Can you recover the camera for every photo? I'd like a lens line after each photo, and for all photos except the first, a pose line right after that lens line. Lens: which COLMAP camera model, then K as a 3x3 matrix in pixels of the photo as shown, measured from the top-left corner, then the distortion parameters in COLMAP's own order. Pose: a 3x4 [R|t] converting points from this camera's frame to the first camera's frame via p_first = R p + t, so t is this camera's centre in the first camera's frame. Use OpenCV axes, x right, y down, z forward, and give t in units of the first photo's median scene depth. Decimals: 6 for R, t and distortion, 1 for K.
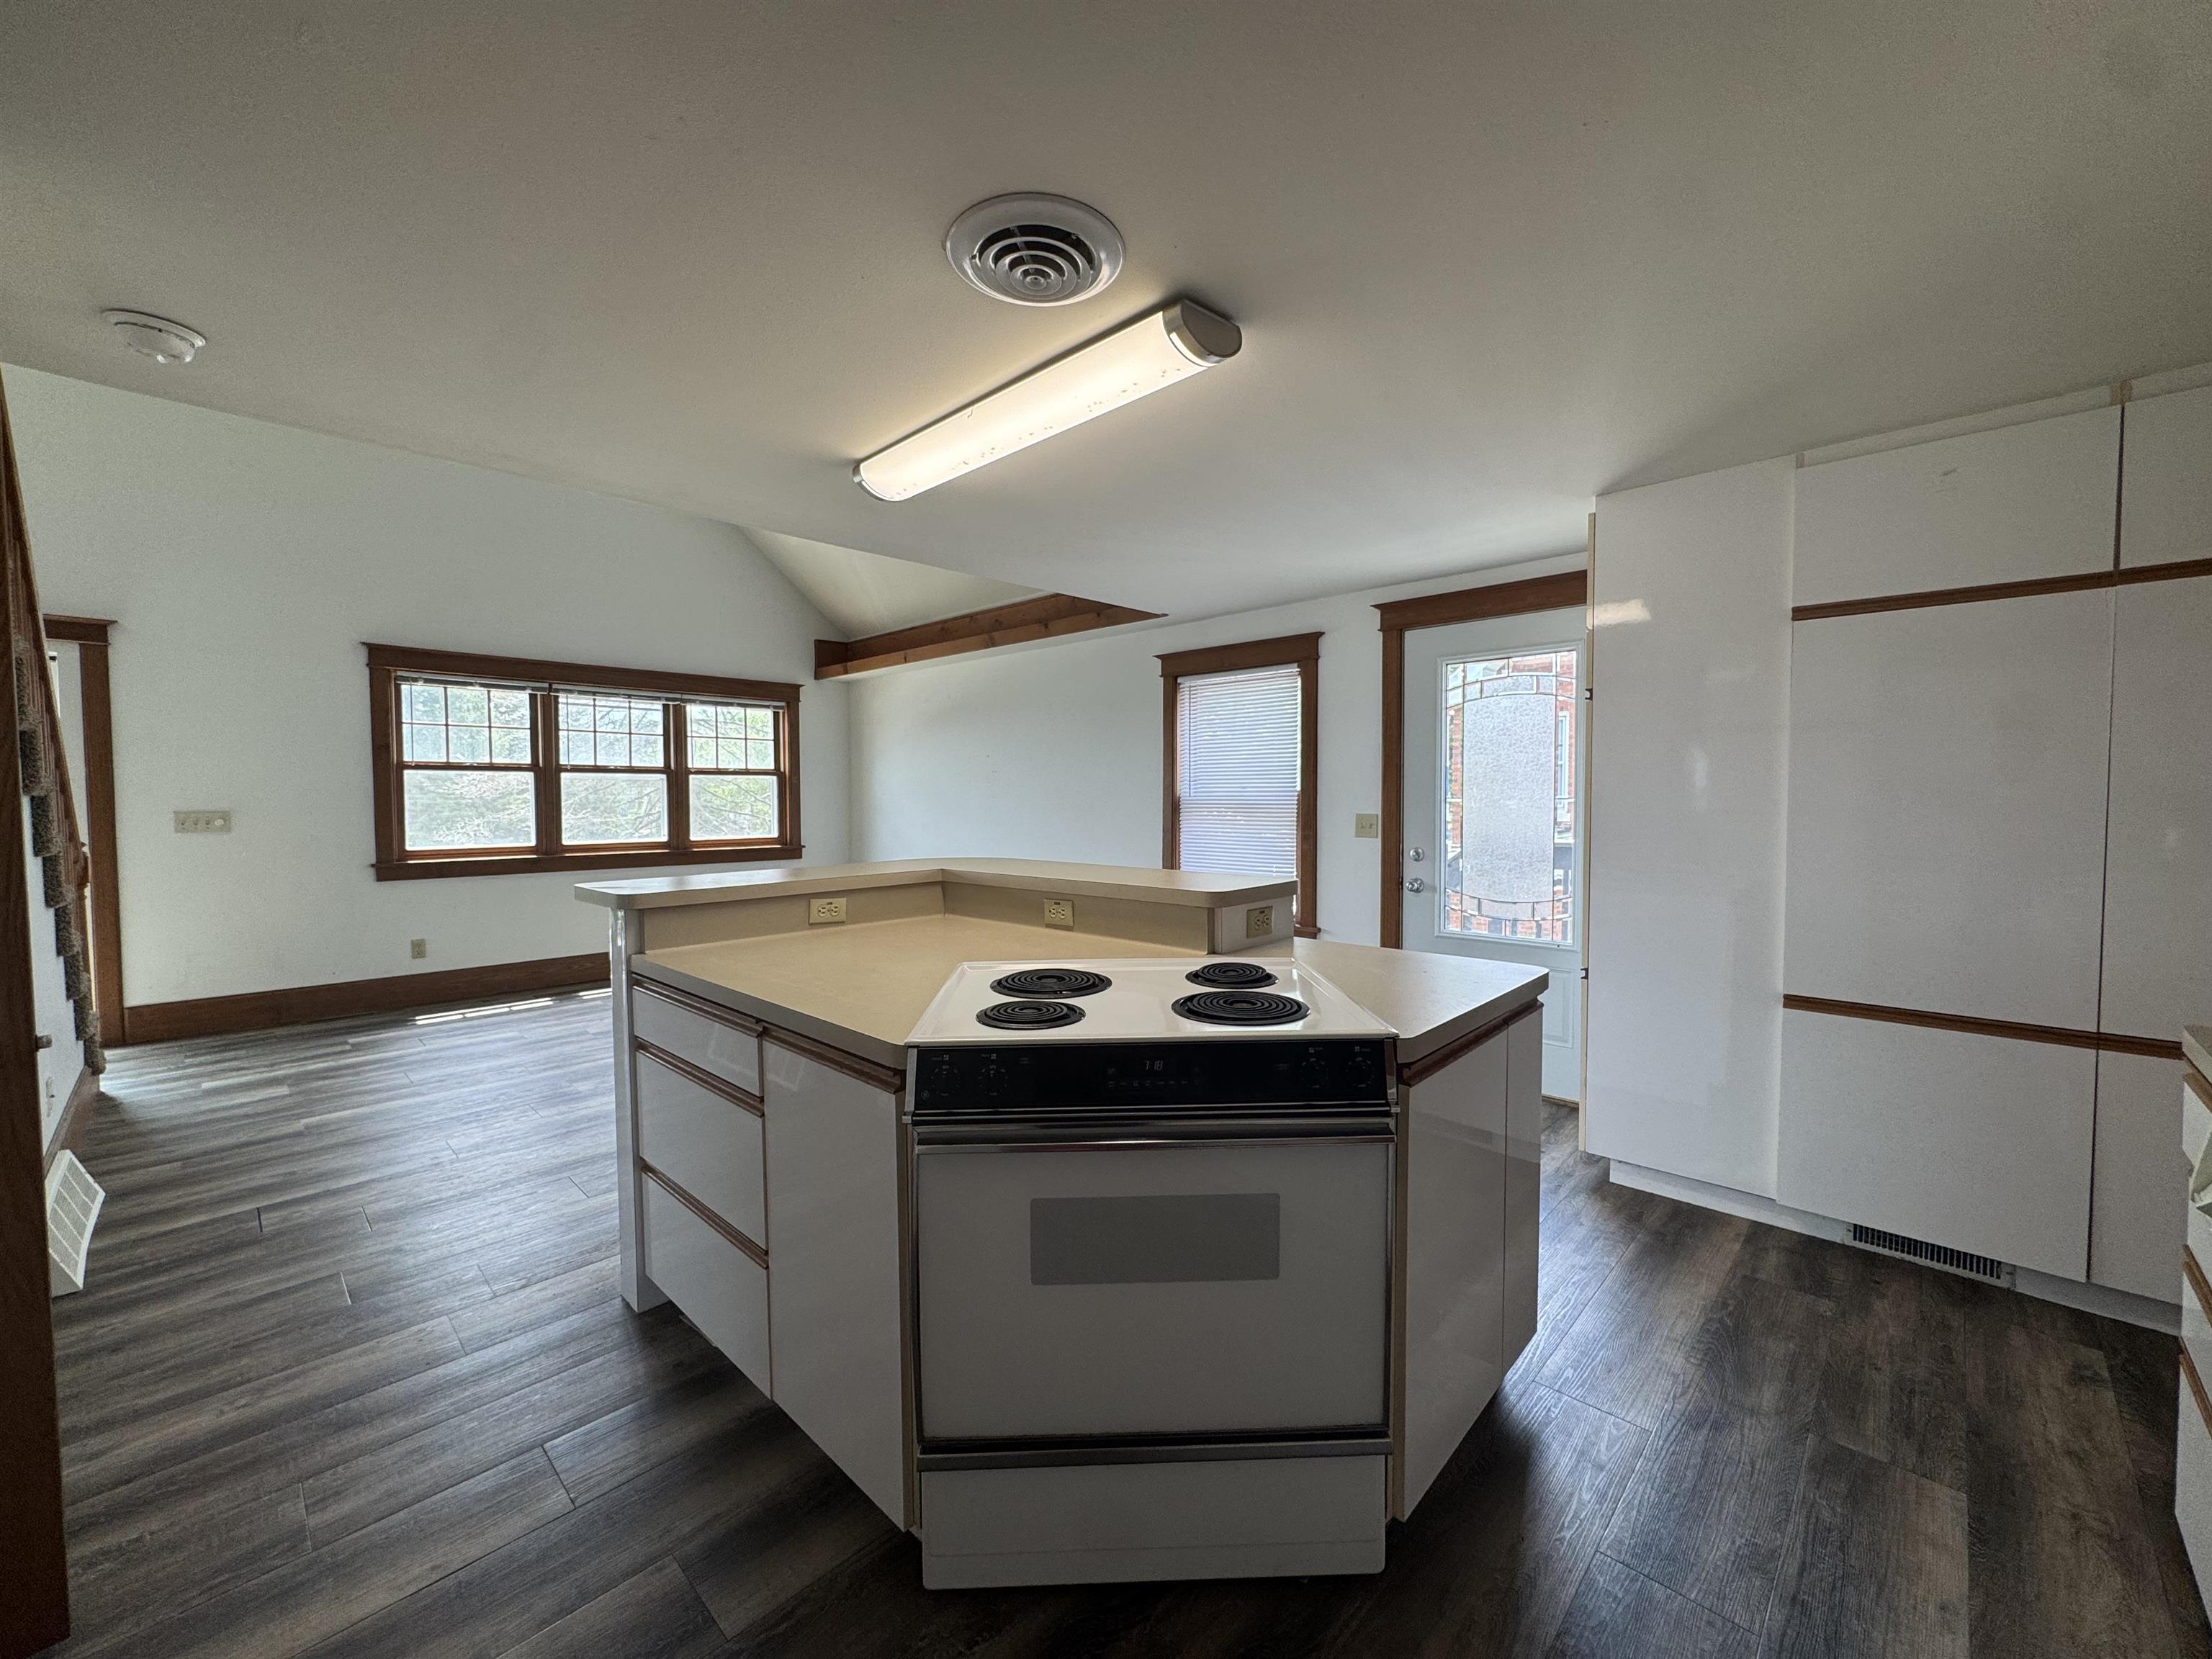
lens RADIAL K [[879.2, 0, 1103.9], [0, 879.2, 831.3], [0, 0, 1]] dist [-0.003427, 0.000295]
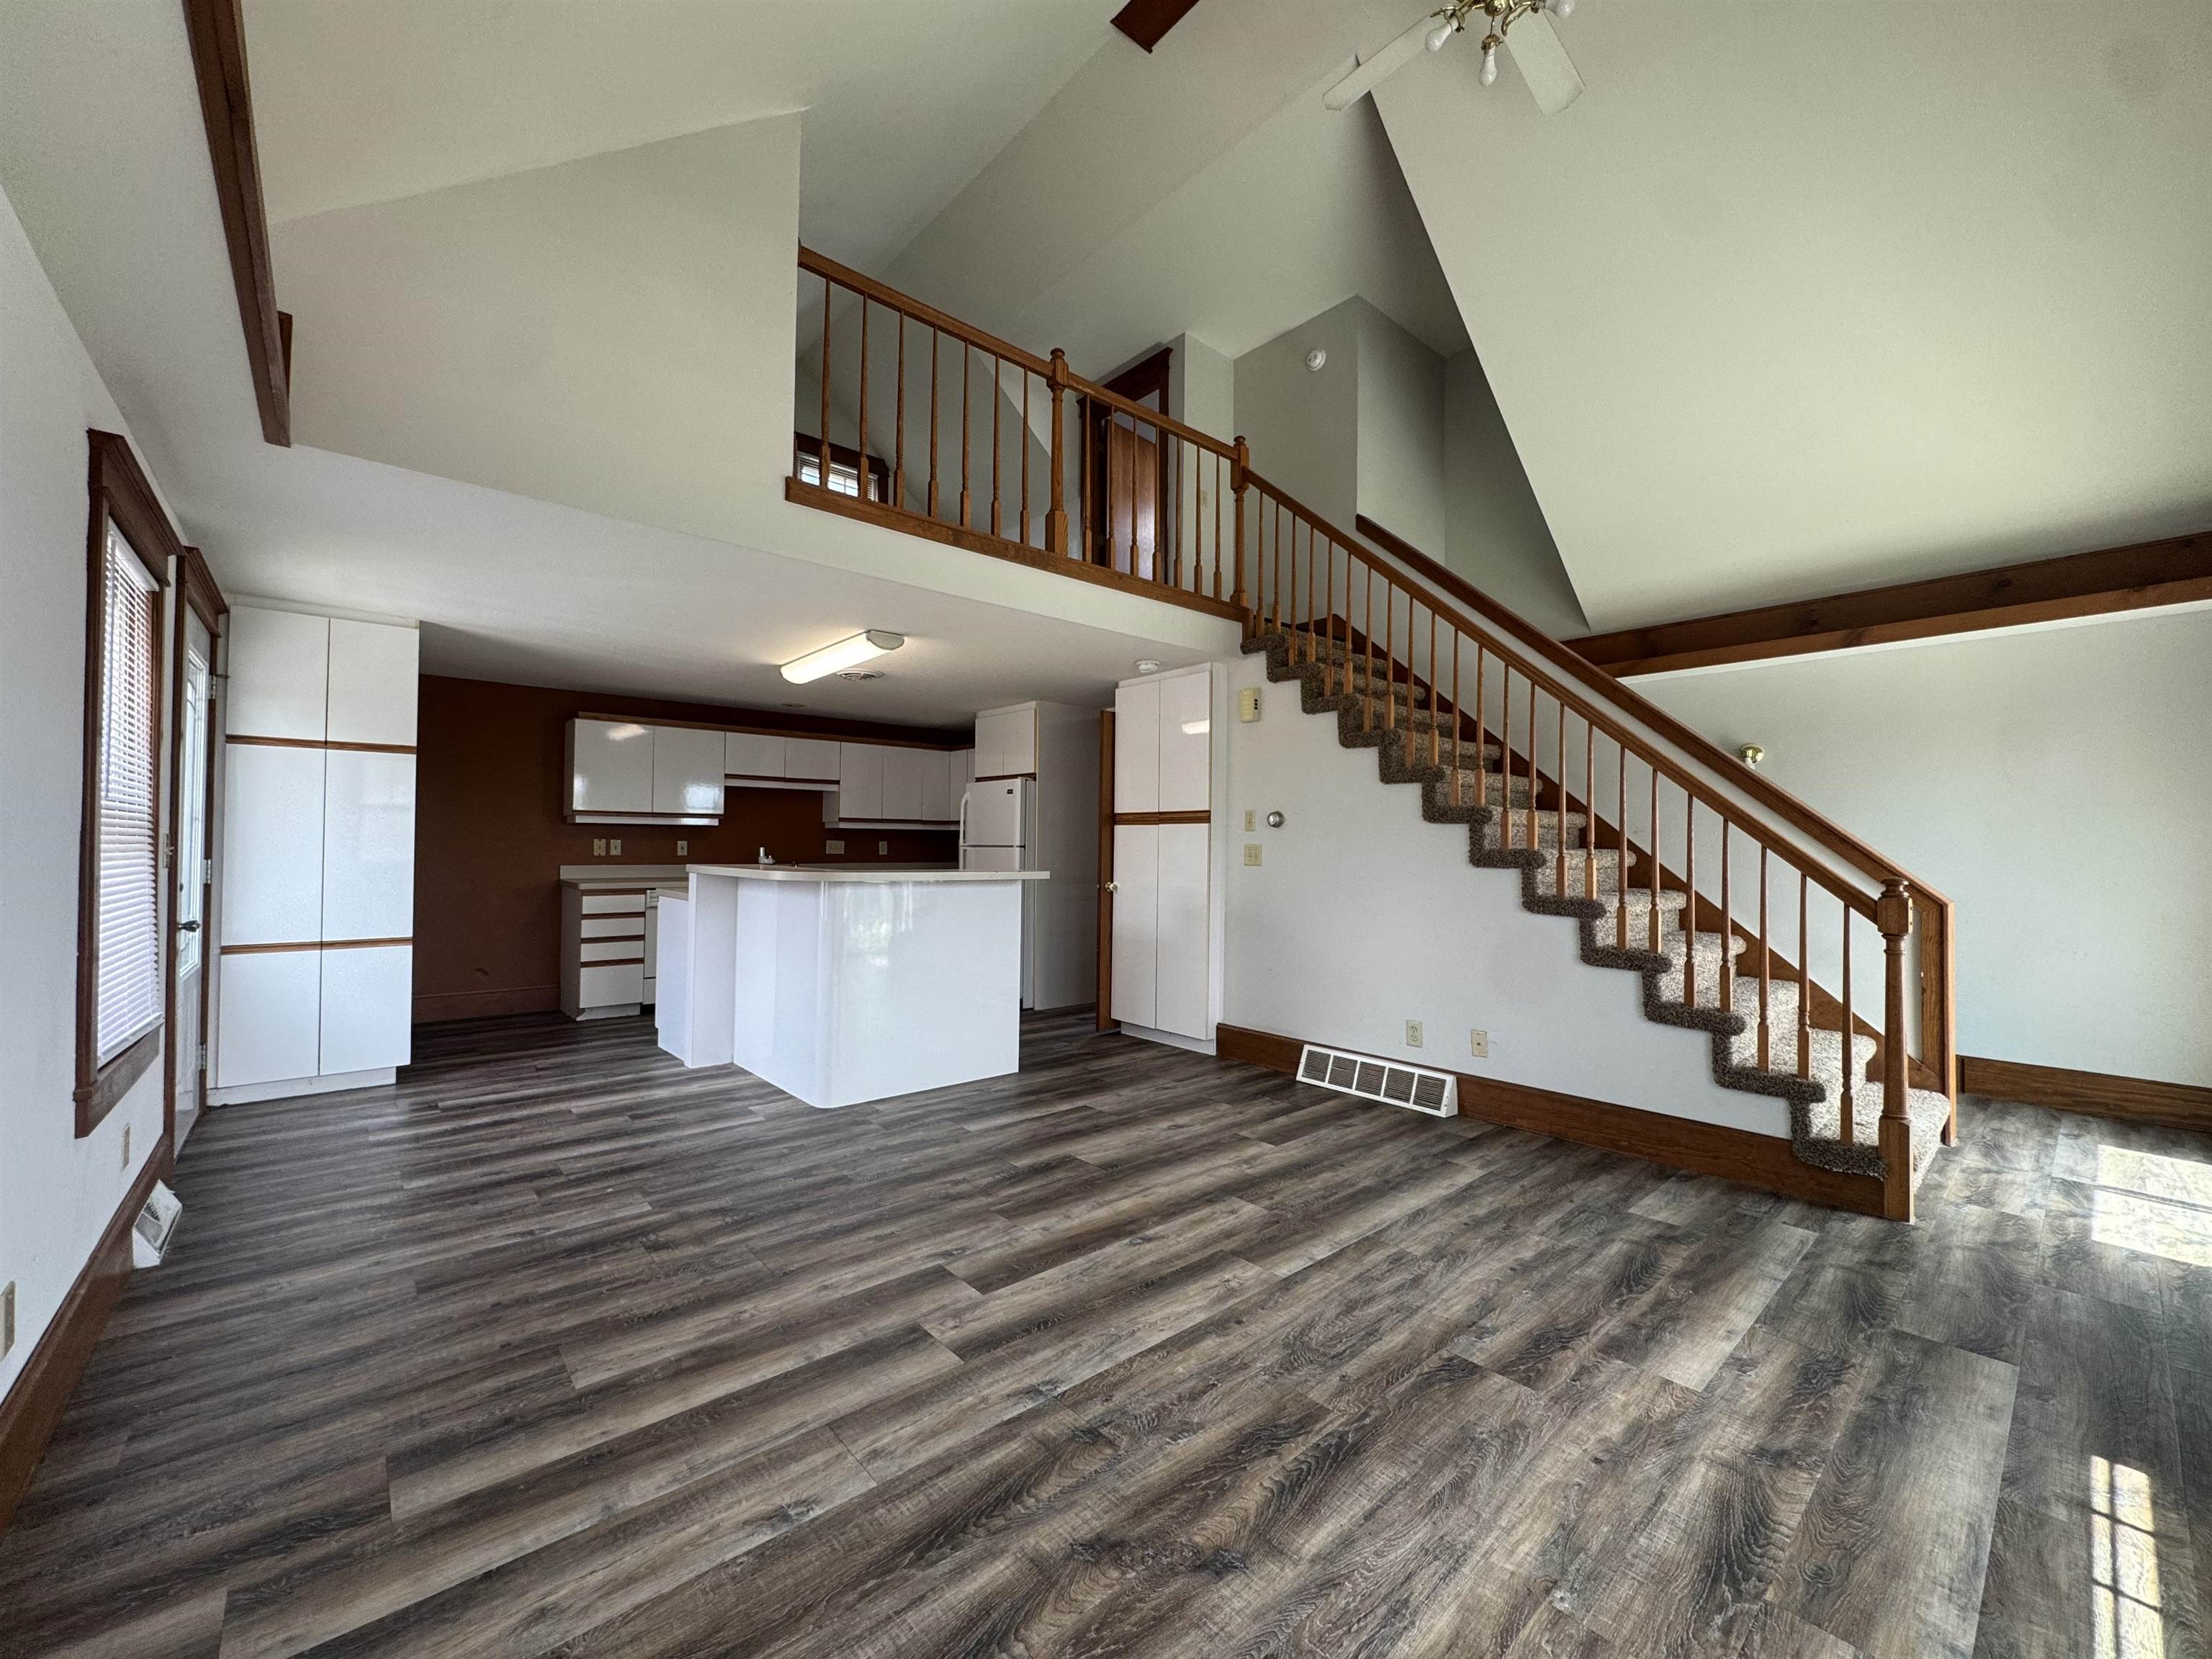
lens RADIAL K [[879.2, 0, 1102.4], [0, 879.2, 827.7], [0, 0, 1]] dist [-0.003427, 0.000295]
pose [[-0.996504, -0.004810, 0.083401, -0.401110], [-0.002987, 0.999754, 0.021968, -0.034103], [-0.083486, 0.021642, -0.996274, 1.320947]]
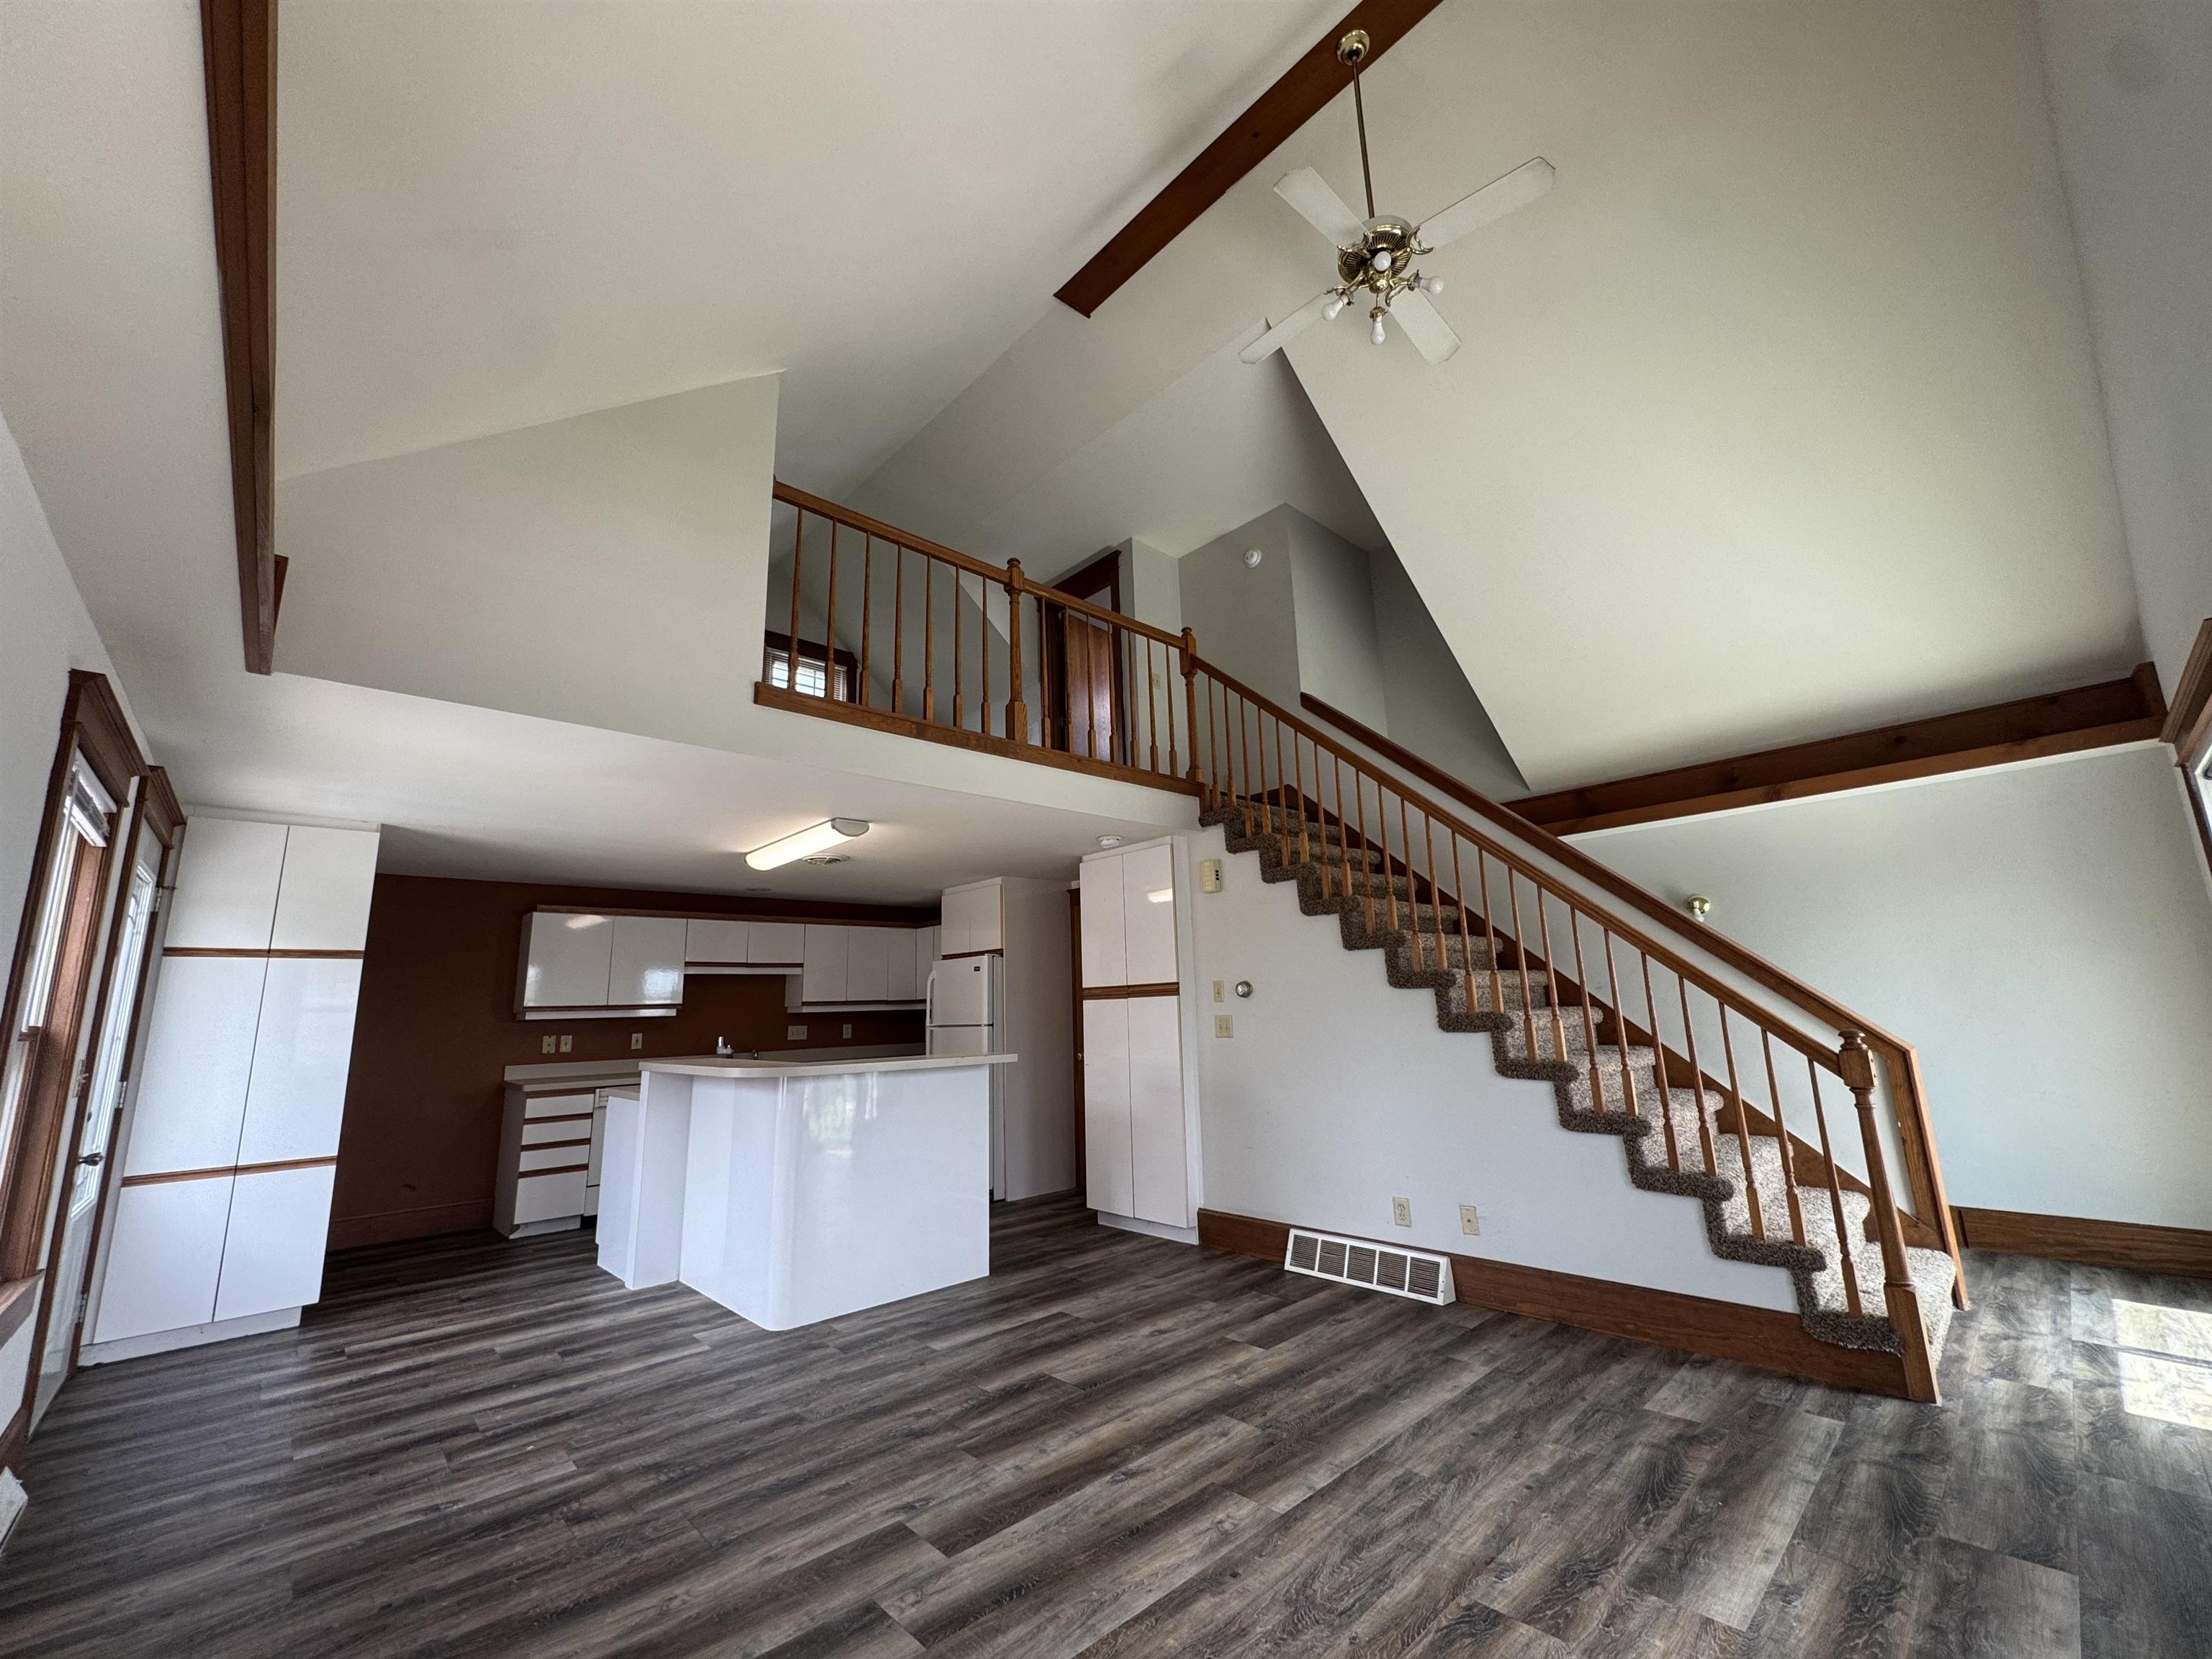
lens RADIAL K [[879.2, 0, 1102.4], [0, 879.2, 828.1], [0, 0, 1]] dist [-0.003427, 0.000295]
pose [[-0.997953, 0.044655, 0.045782, -0.407211], [0.036706, 0.986147, -0.161760, -0.045966], [-0.052372, -0.159749, -0.985768, 1.327367]]
